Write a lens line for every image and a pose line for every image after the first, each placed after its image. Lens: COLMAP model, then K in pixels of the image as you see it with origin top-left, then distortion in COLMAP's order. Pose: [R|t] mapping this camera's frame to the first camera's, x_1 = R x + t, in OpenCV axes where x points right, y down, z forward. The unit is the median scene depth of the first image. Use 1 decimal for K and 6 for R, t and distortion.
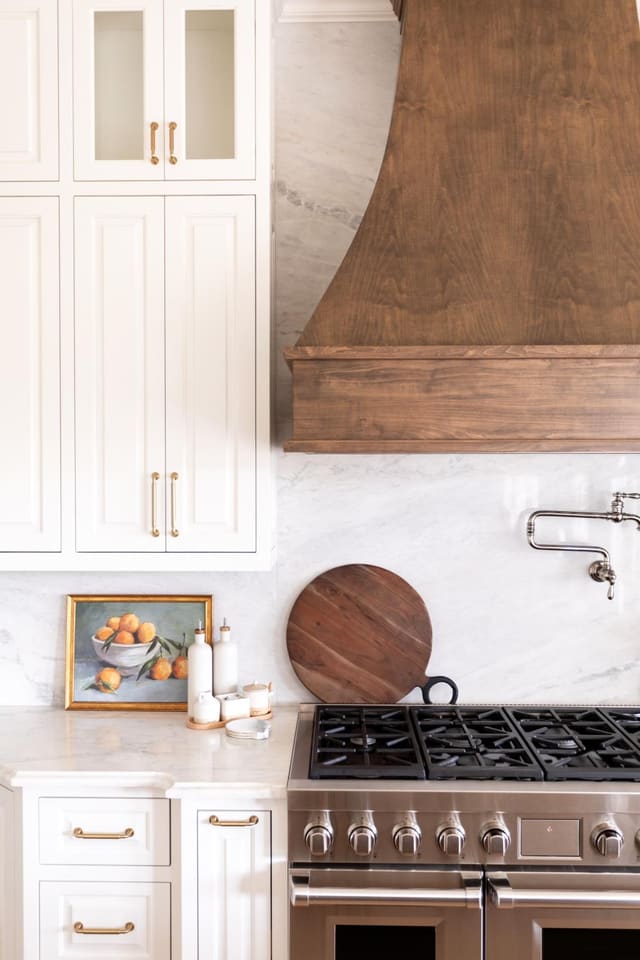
lens RADIAL K [[823.5, 0, 320.0], [0, 823.5, 480.0], [0, 0, 1]] dist [0.006583, 0.002633]
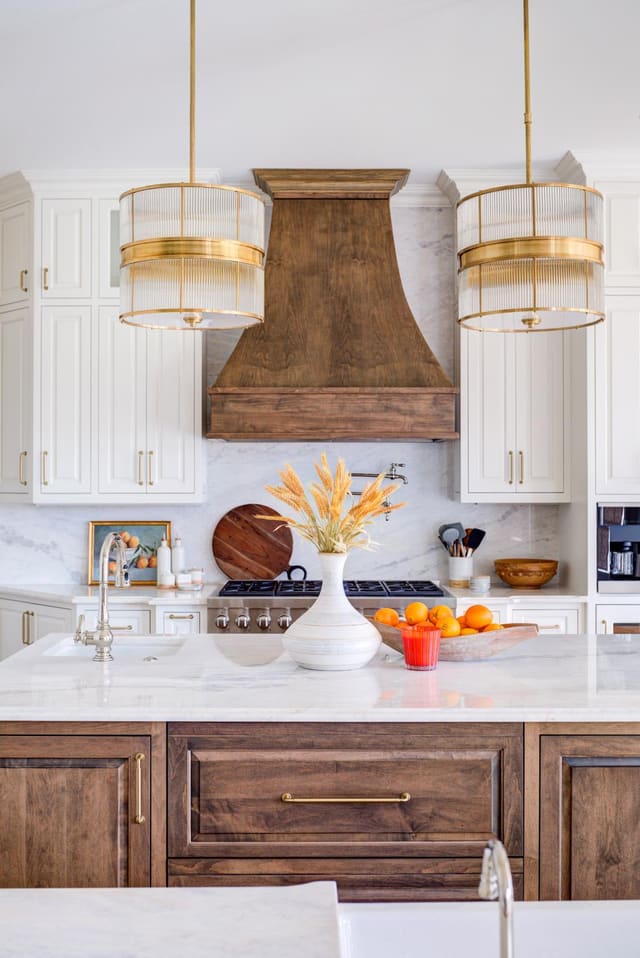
lens RADIAL K [[1146.3, 0, 343.9], [0, 1146.3, 494.5], [0, 0, 1]] dist [-0.016079, 0.002049]
pose [[0.999683, 0.000738, 0.025147, 0.206664], [-0.000319, 0.999861, -0.016640, 0.139473], [-0.025156, 0.016627, 0.999545, -1.699699]]
